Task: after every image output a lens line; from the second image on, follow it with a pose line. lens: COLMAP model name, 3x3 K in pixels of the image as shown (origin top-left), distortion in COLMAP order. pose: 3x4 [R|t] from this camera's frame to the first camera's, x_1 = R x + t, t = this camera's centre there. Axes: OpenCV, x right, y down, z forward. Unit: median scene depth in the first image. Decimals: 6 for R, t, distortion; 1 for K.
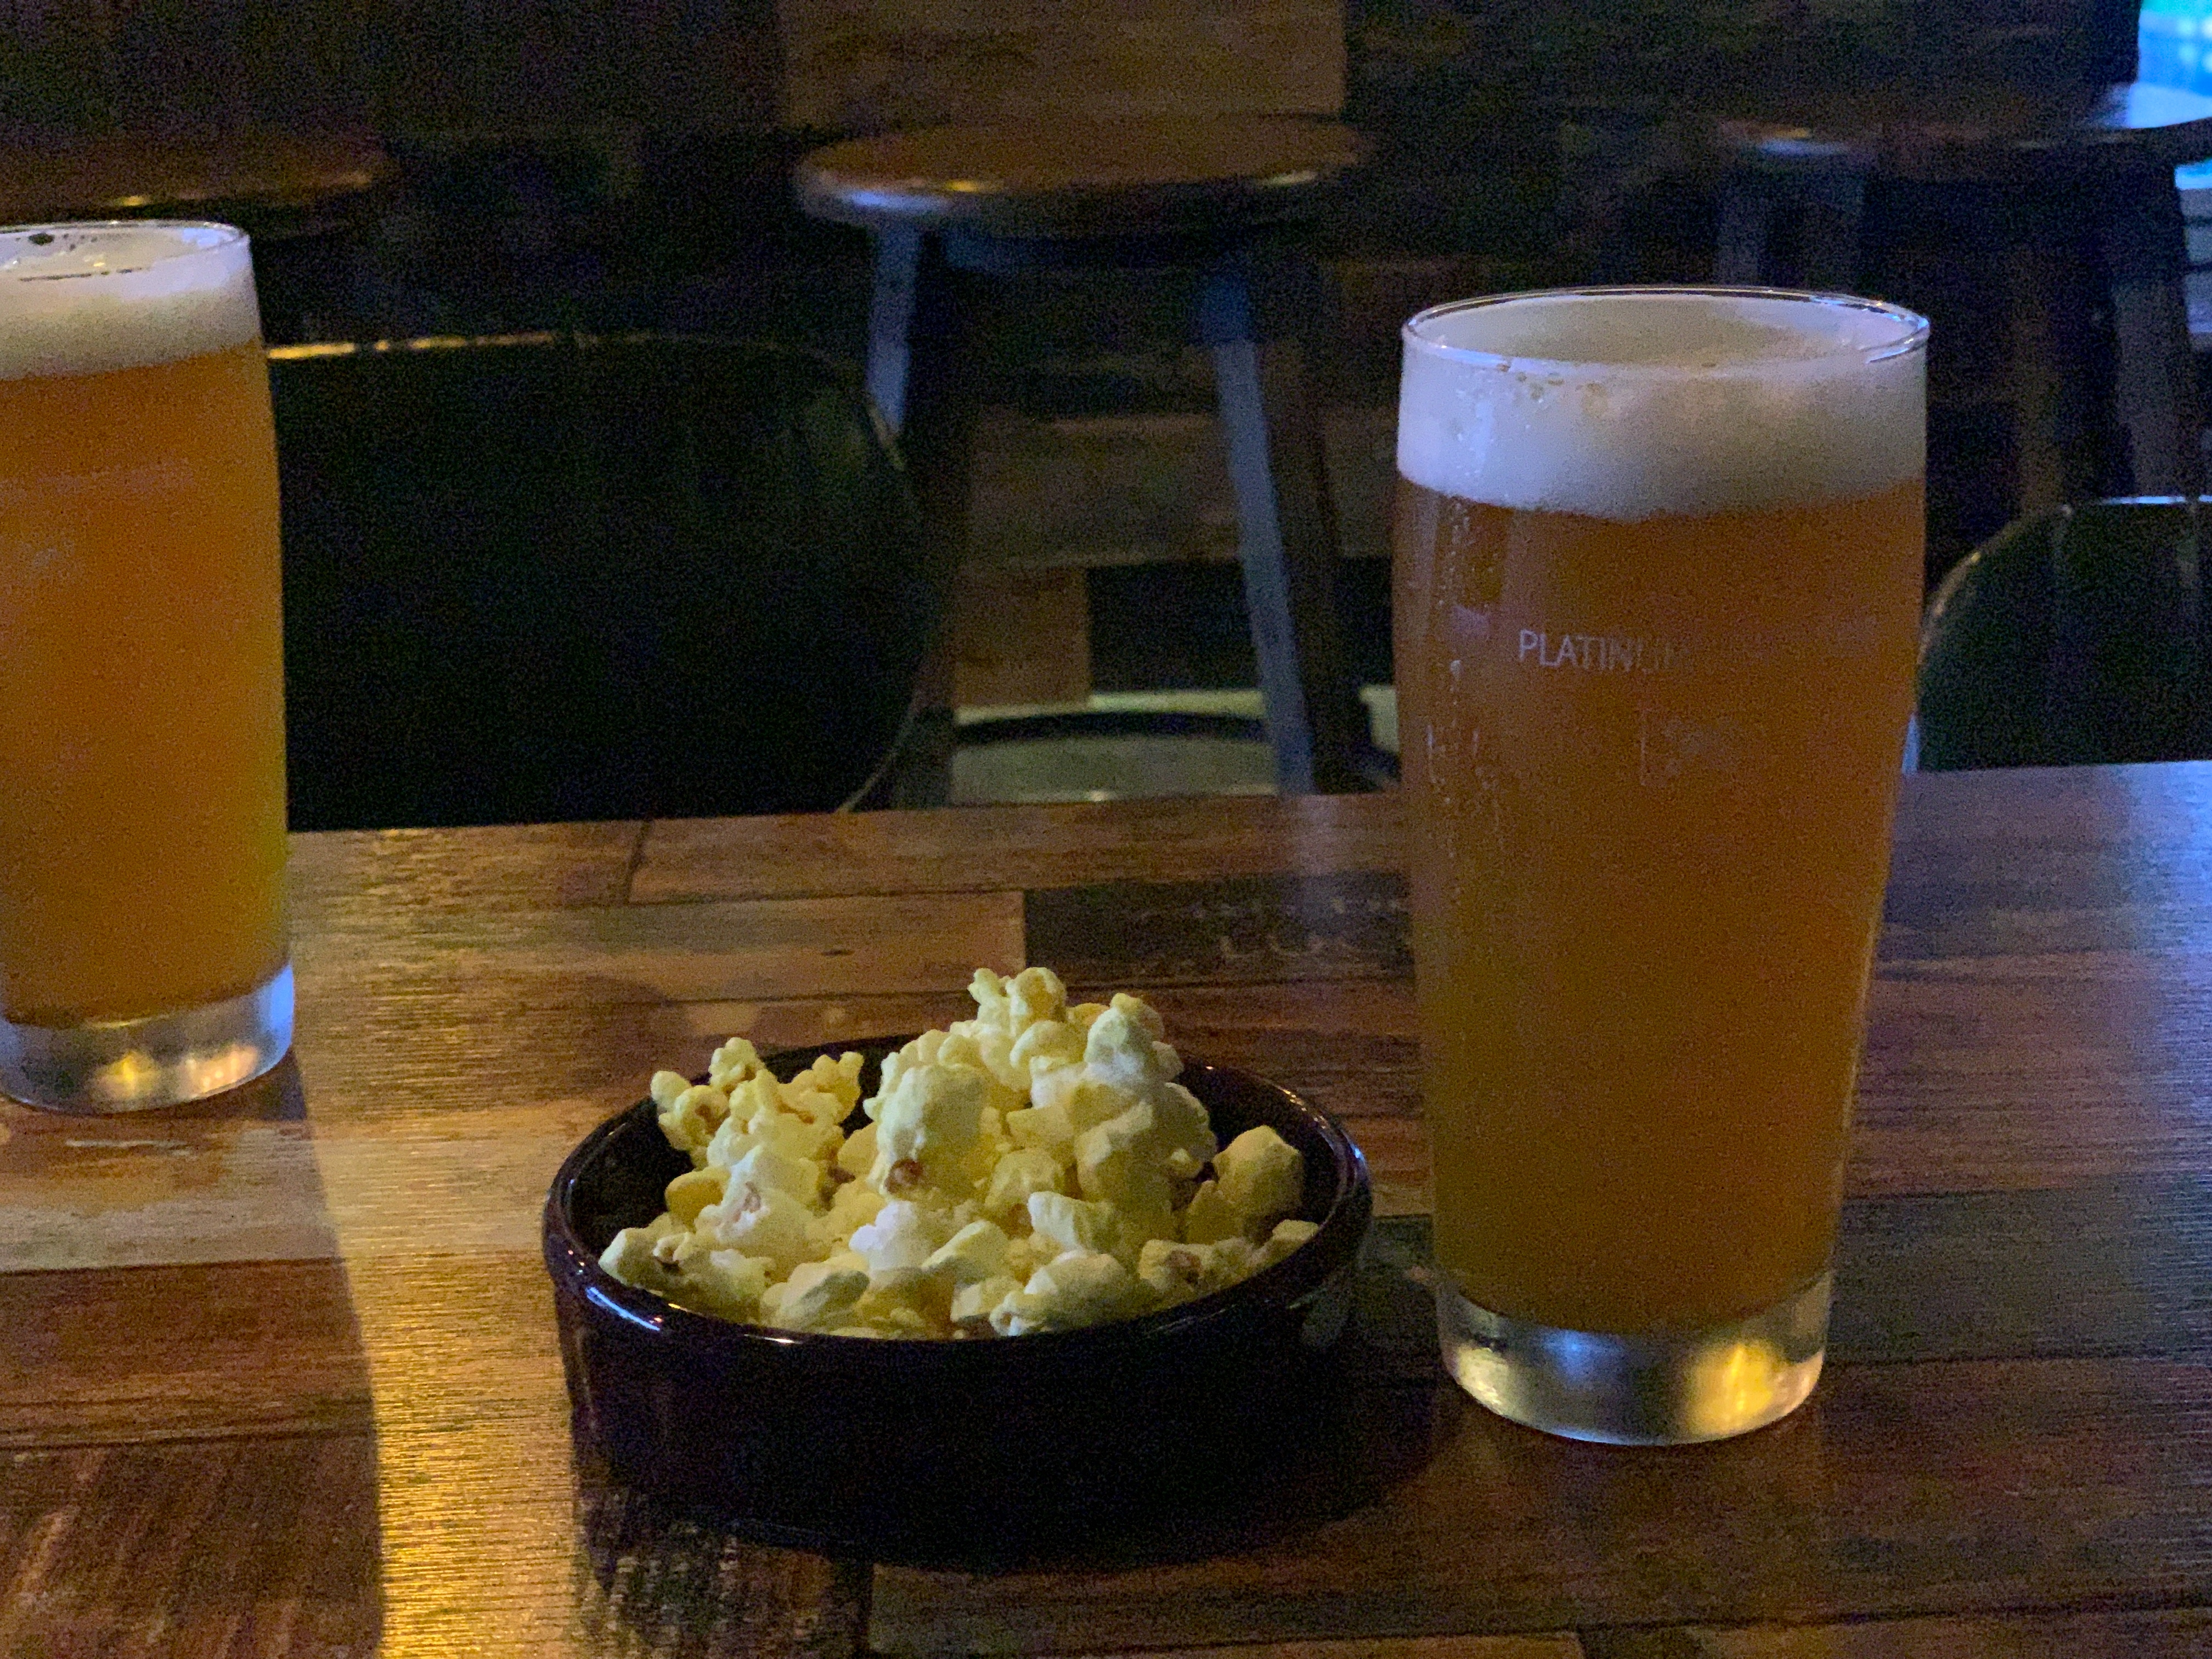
lens RADIAL K [[3367.3, 0, 1102.4], [0, 3367.3, 839.7], [0, 0, 1]] dist [-0.040751, 0.000000]
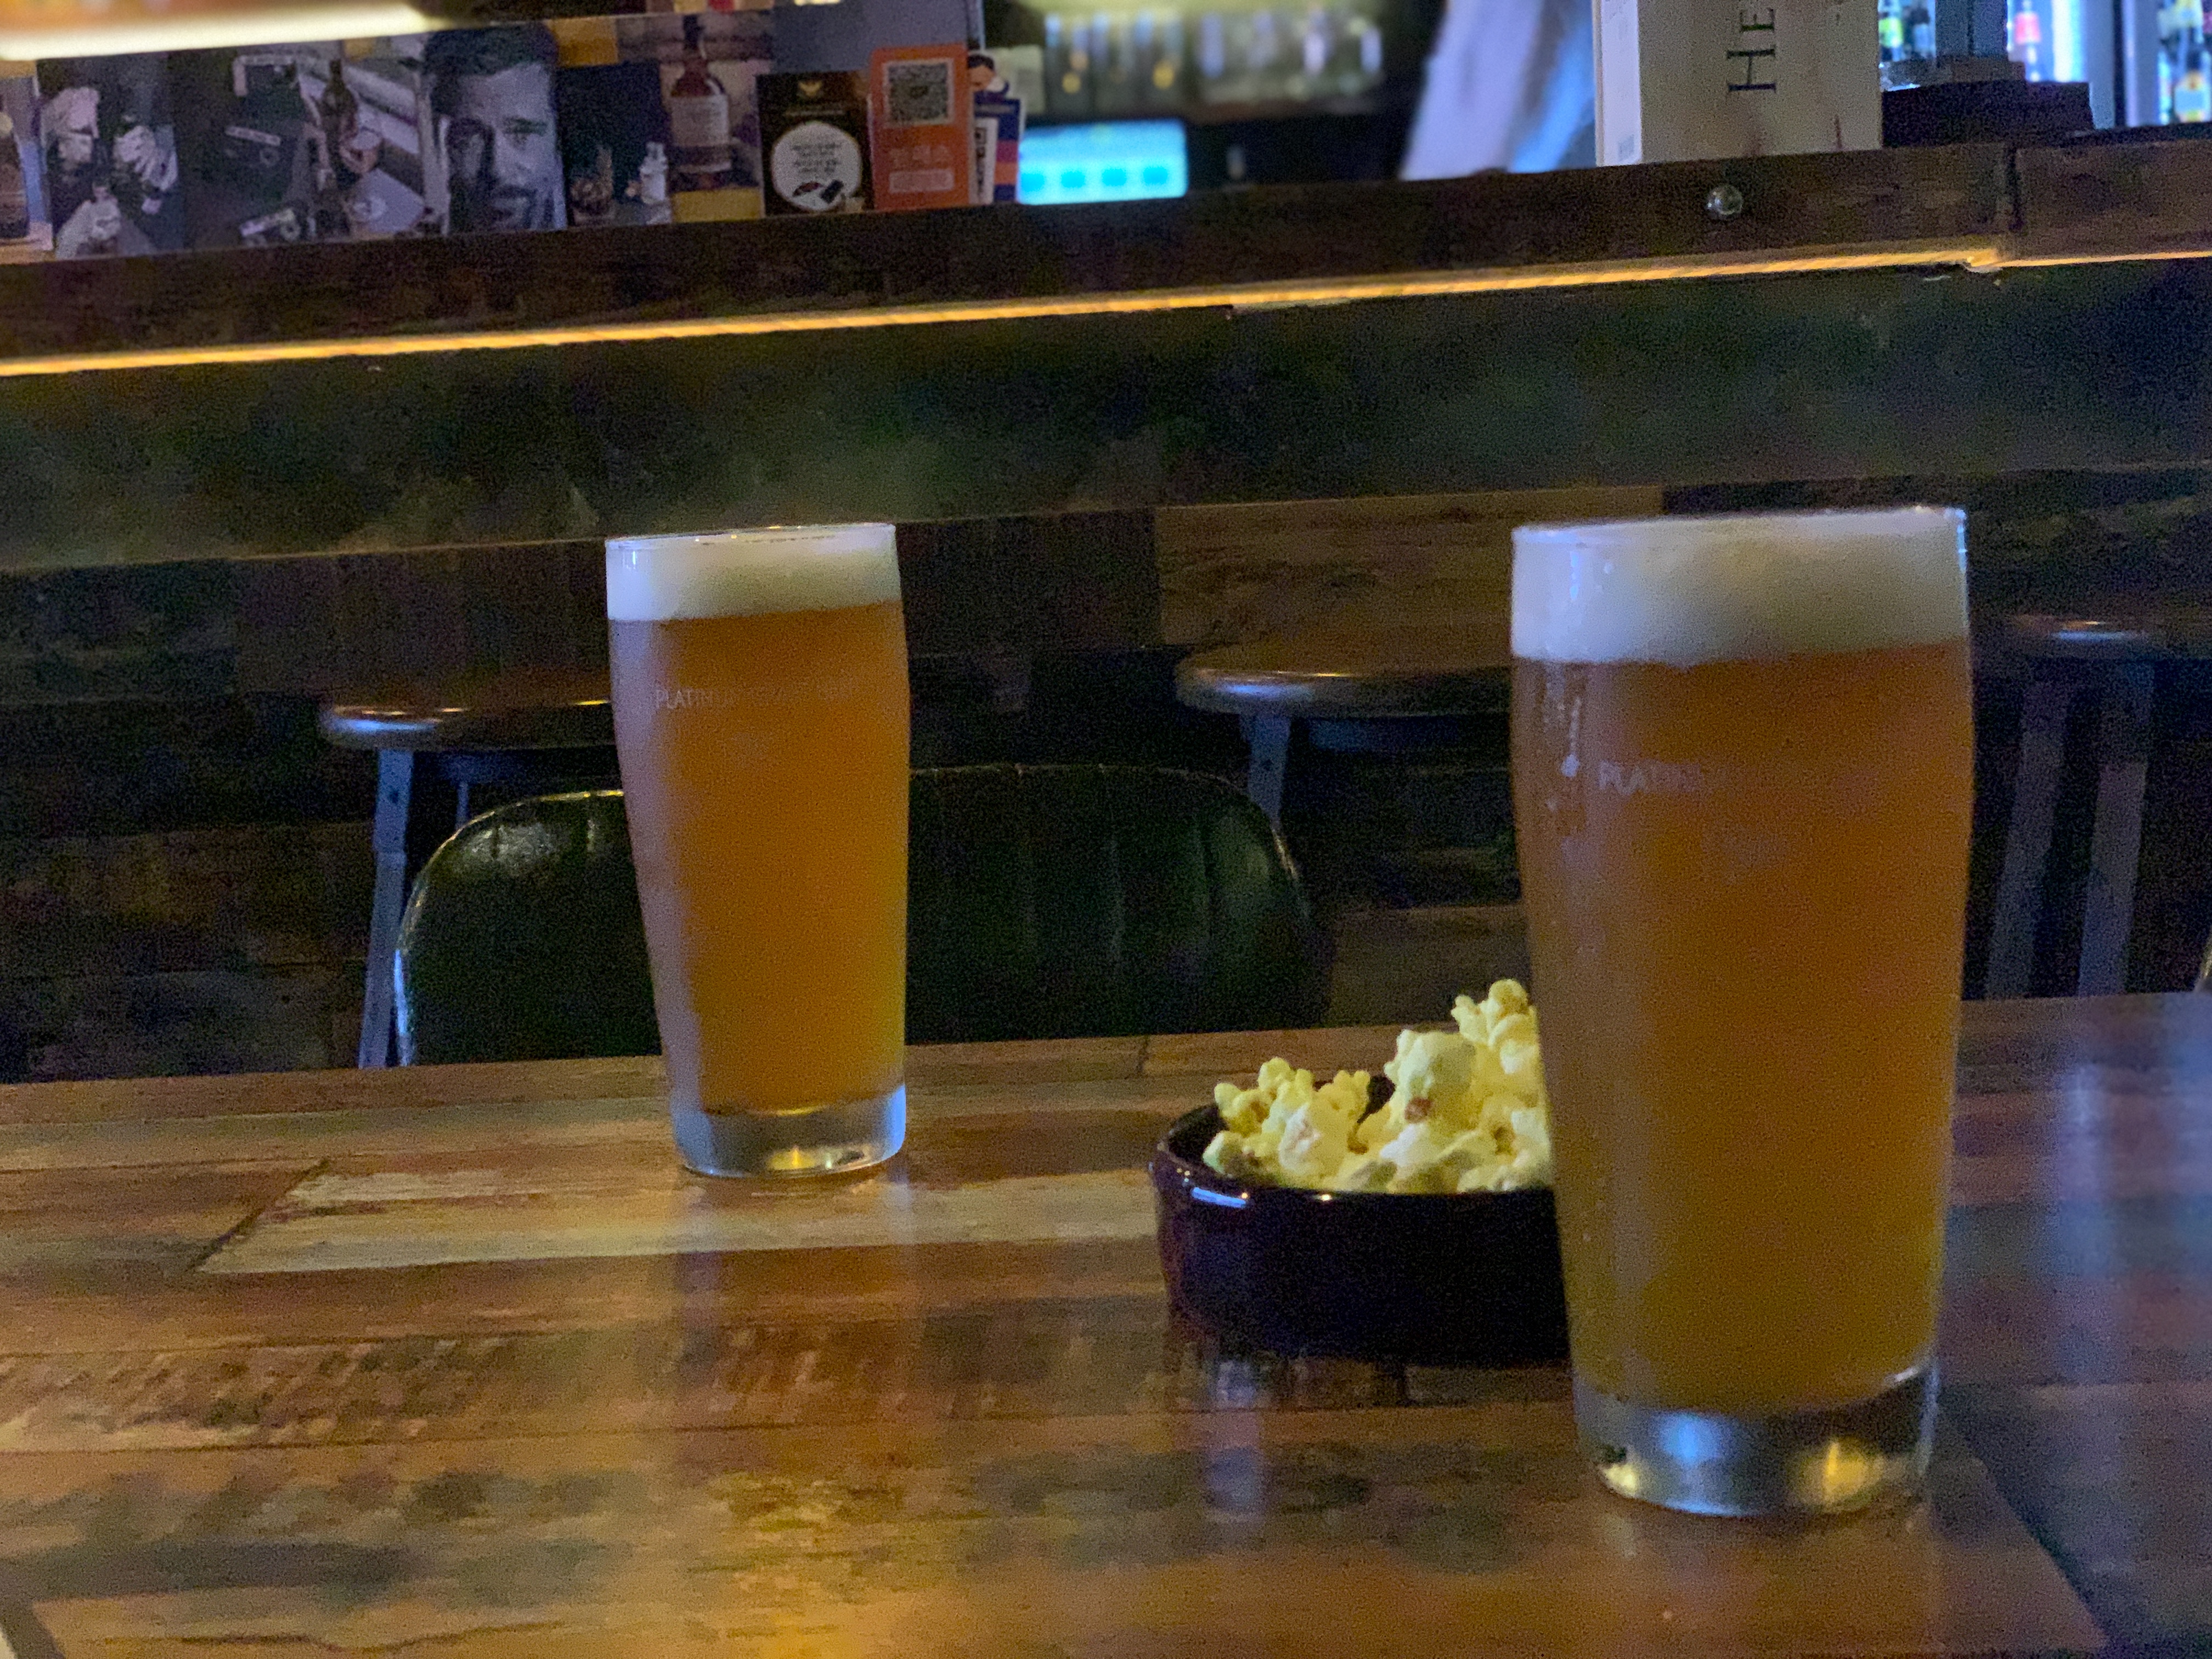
lens RADIAL K [[3367.3, 0, 1100.8], [0, 3367.3, 828.6], [0, 0, 1]] dist [-0.040751, 0.000000]
pose [[0.995578, -0.017375, -0.092314, -0.057722], [0.000412, 0.983543, -0.180676, 0.231976], [0.093934, 0.179839, 0.979201, -0.378988]]
